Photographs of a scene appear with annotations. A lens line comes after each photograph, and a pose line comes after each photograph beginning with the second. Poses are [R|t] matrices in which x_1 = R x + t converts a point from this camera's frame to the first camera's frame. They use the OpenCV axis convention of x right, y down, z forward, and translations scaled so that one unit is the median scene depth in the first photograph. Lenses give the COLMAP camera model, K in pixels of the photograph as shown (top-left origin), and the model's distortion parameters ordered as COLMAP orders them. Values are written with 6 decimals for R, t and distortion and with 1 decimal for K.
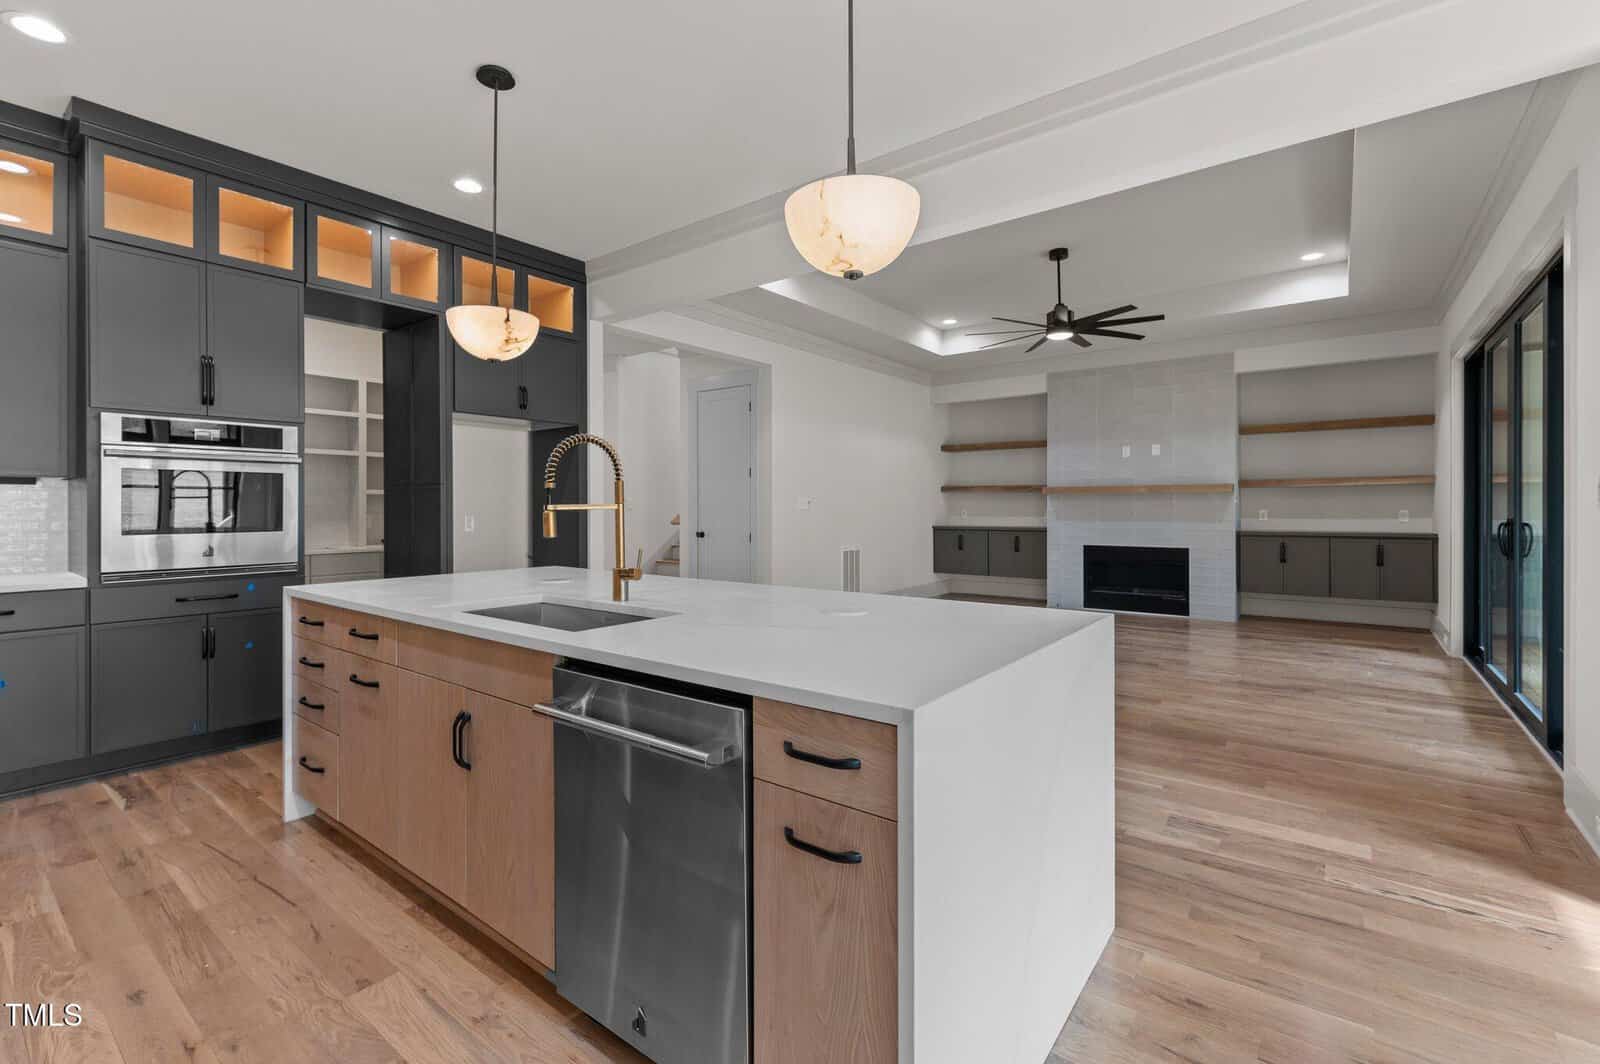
lens RADIAL K [[695.6, 0, 779.6], [0, 695.6, 508.9], [0, 0, 1]] dist [0.000453, 0.000078]
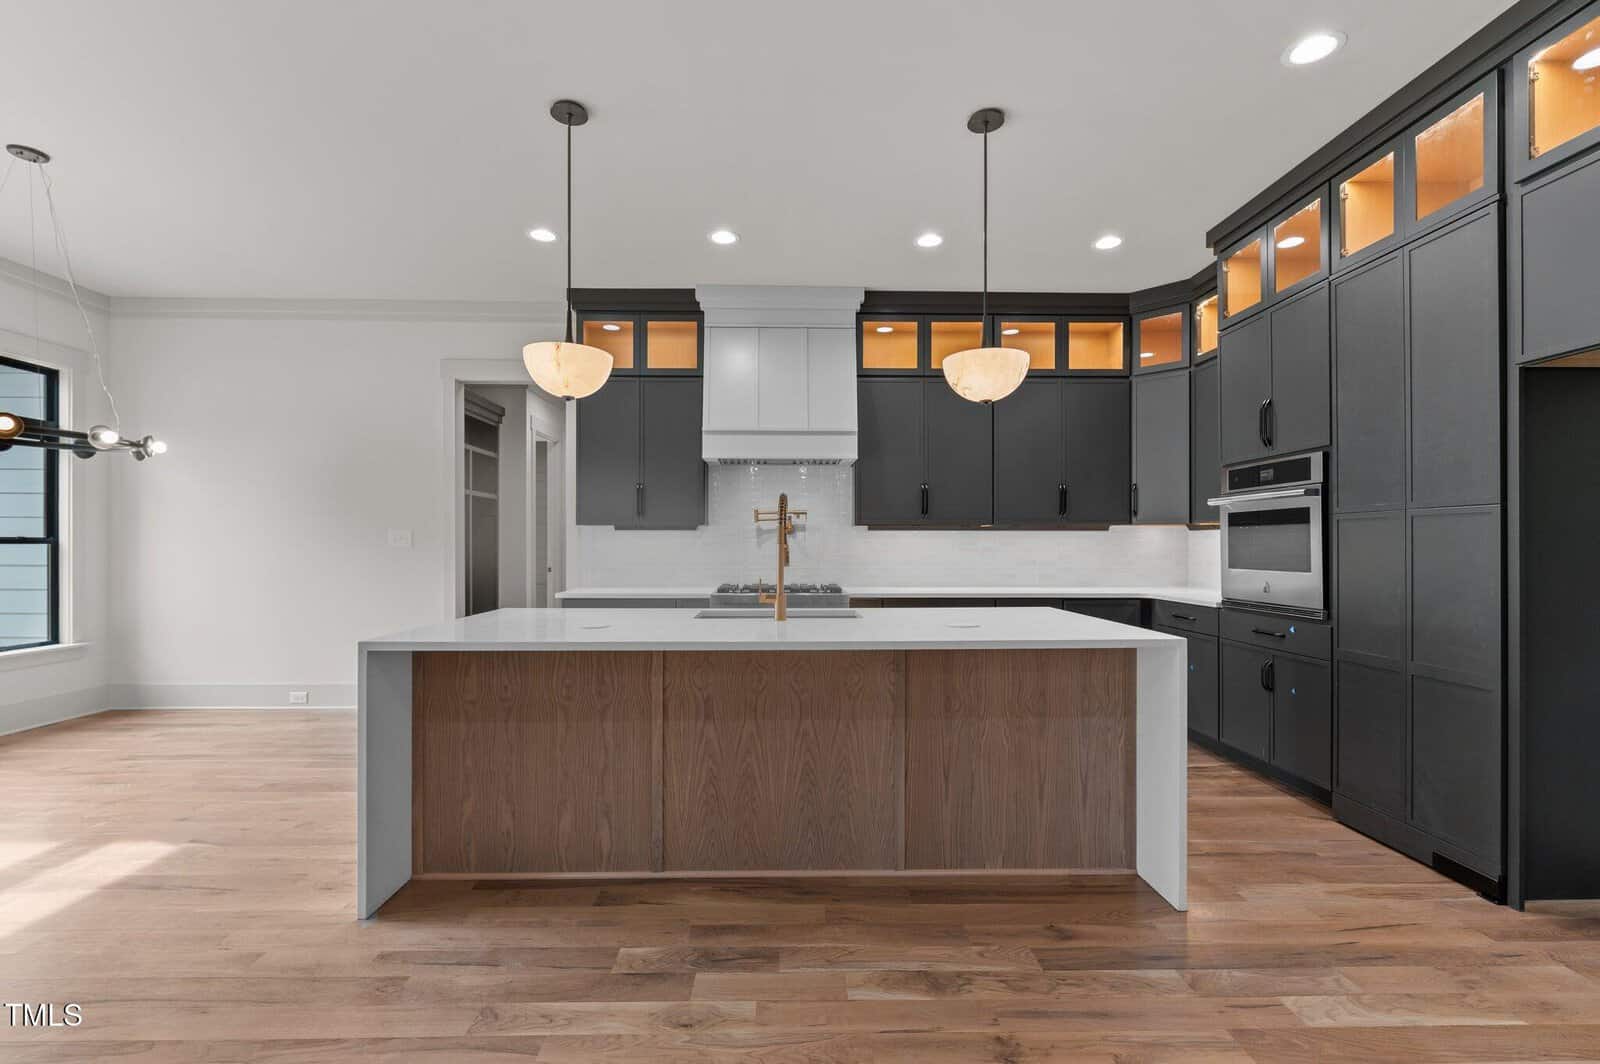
lens RADIAL K [[706.2, 0, 798.0], [0, 706.2, 541.1], [0, 0, 1]] dist [0.001200, 0.000107]
pose [[-0.771565, -0.003379, -0.636141, 0.402523], [-0.001835, 0.999994, -0.003086, -0.003944], [0.636148, -0.001213, -0.771566, 1.422016]]
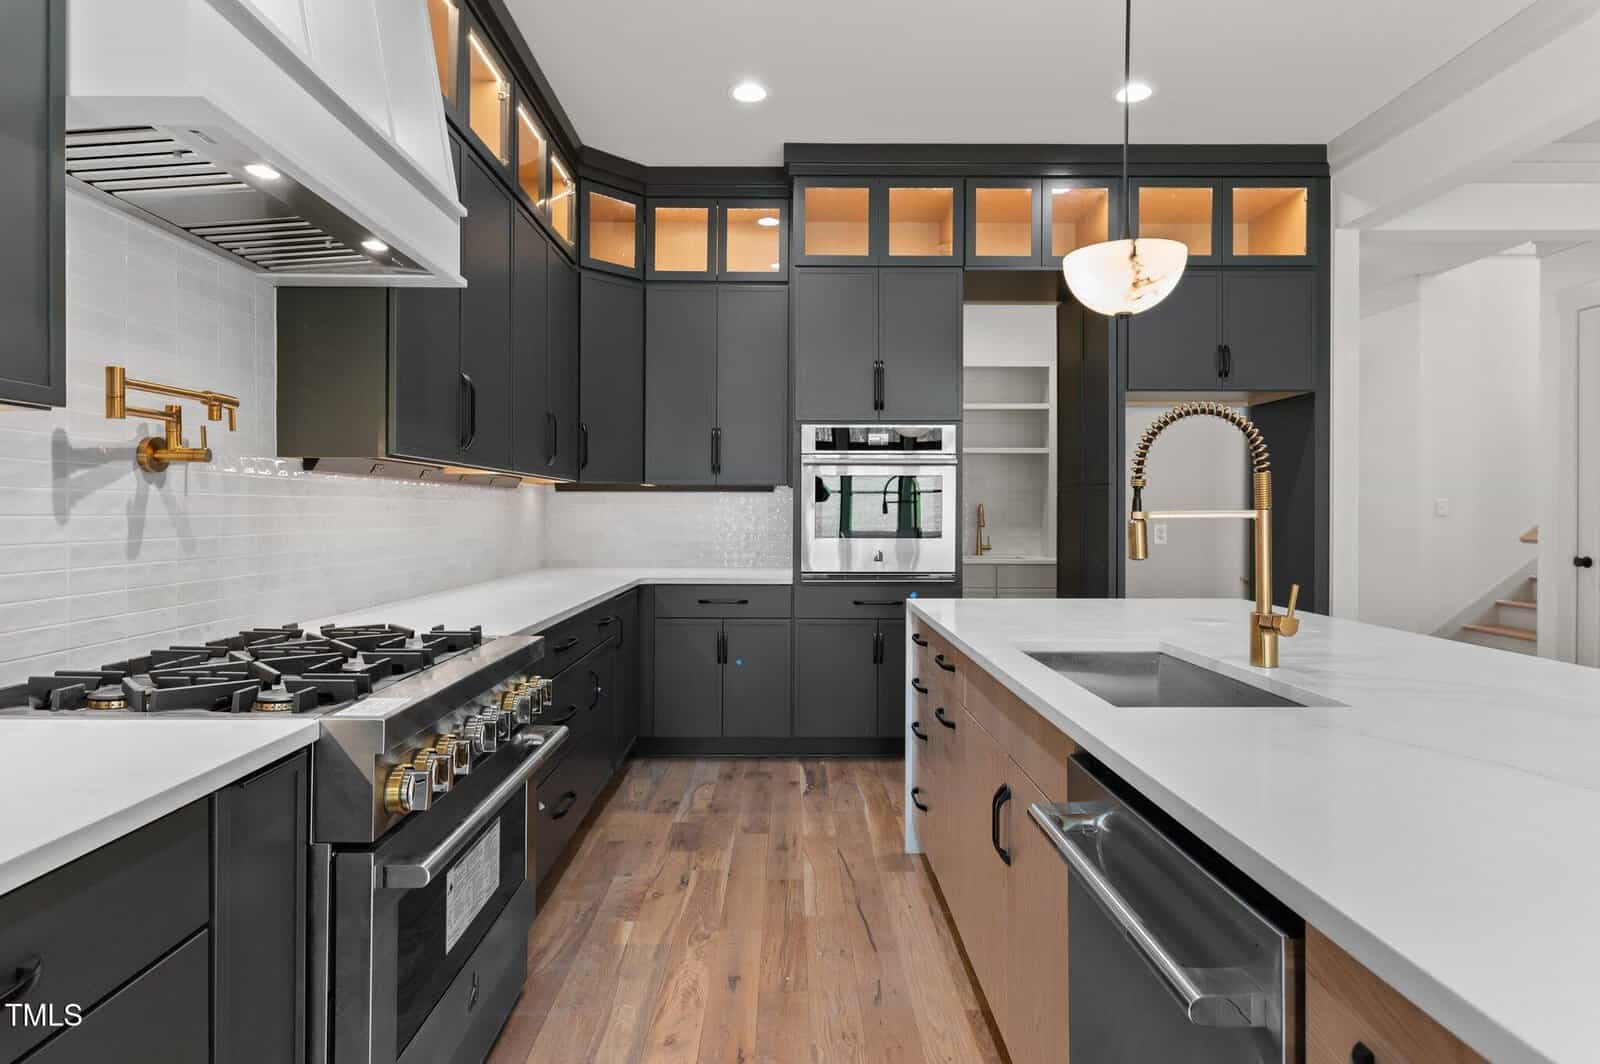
lens RADIAL K [[867.2, 0, 796.4], [0, 867.2, 514.4], [0, 0, 1]] dist [0.001295, 0.000869]
pose [[0.628325, 0.005422, -0.777932, 0.075901], [-0.004698, 0.999984, 0.003176, -0.002490], [0.777937, 0.001660, 0.628341, 0.131651]]
